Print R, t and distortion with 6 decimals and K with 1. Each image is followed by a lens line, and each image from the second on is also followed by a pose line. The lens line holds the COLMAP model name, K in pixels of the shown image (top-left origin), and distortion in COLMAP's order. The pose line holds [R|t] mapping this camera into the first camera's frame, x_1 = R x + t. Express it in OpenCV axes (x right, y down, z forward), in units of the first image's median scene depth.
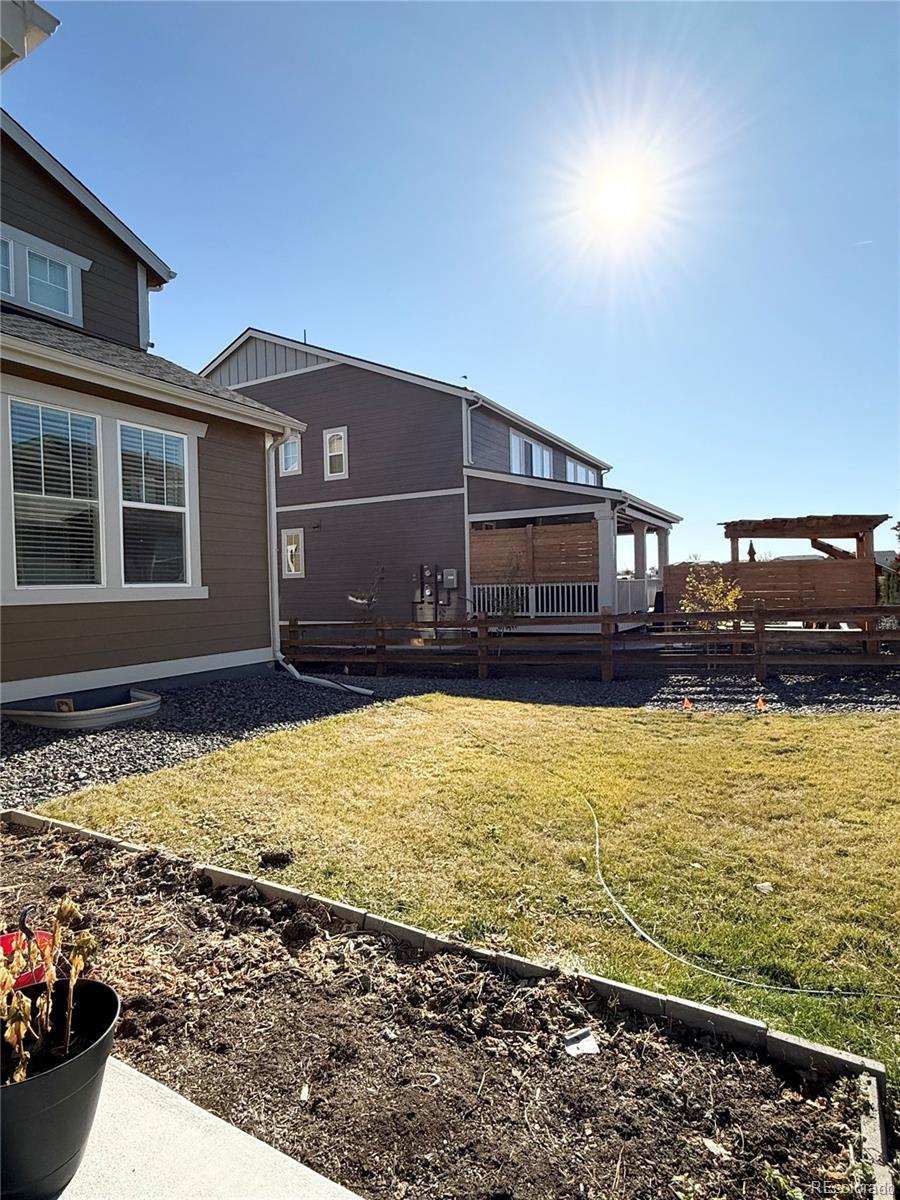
lens RADIAL K [[643.4, 0, 449.0], [0, 643.4, 598.7], [0, 0, 1]] dist [-0.001610, 0.001179]
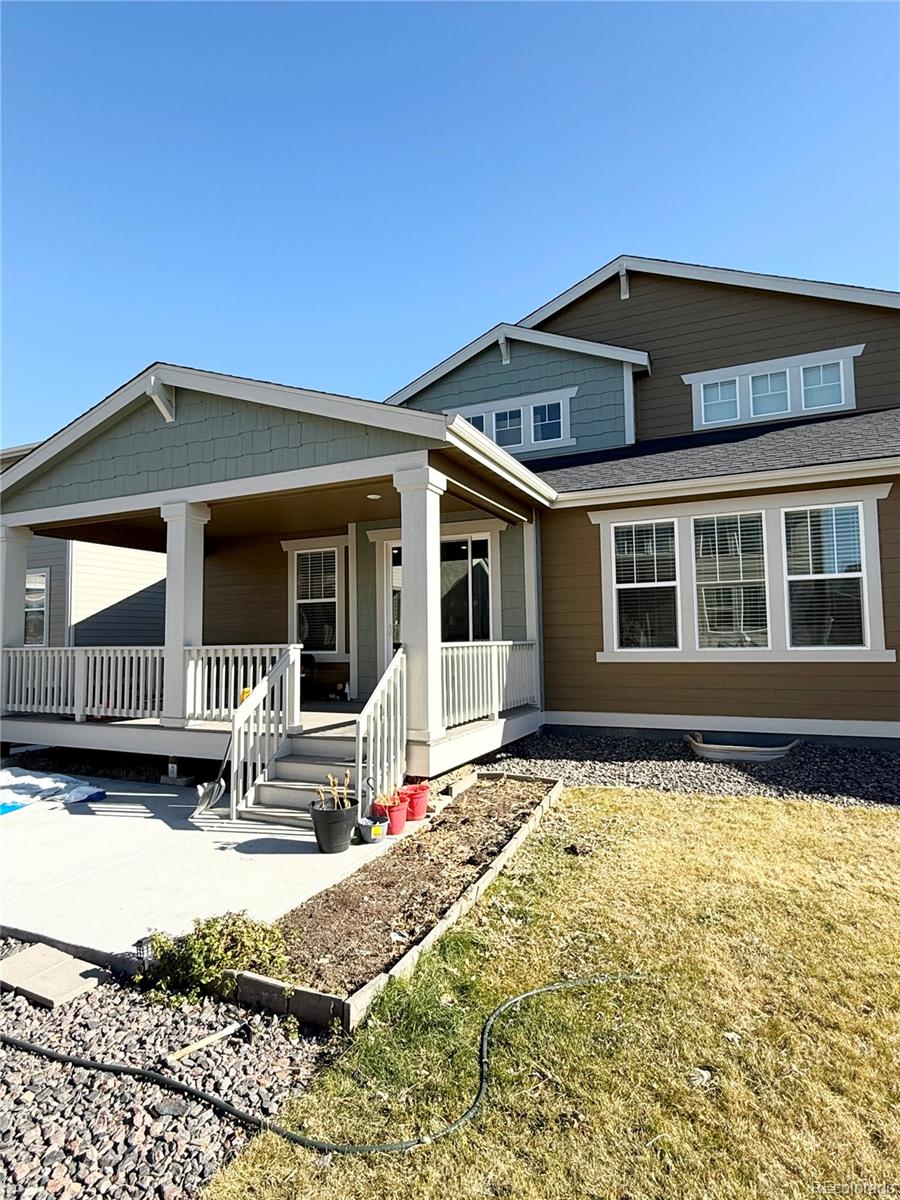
lens RADIAL K [[643.4, 0, 449.9], [0, 643.4, 600.2], [0, 0, 1]] dist [-0.001610, 0.001179]
pose [[0.094726, -0.045775, -0.994450, 0.595842], [-0.009153, 0.998860, -0.046850, -0.047577], [0.995461, 0.013540, 0.094199, 0.279967]]
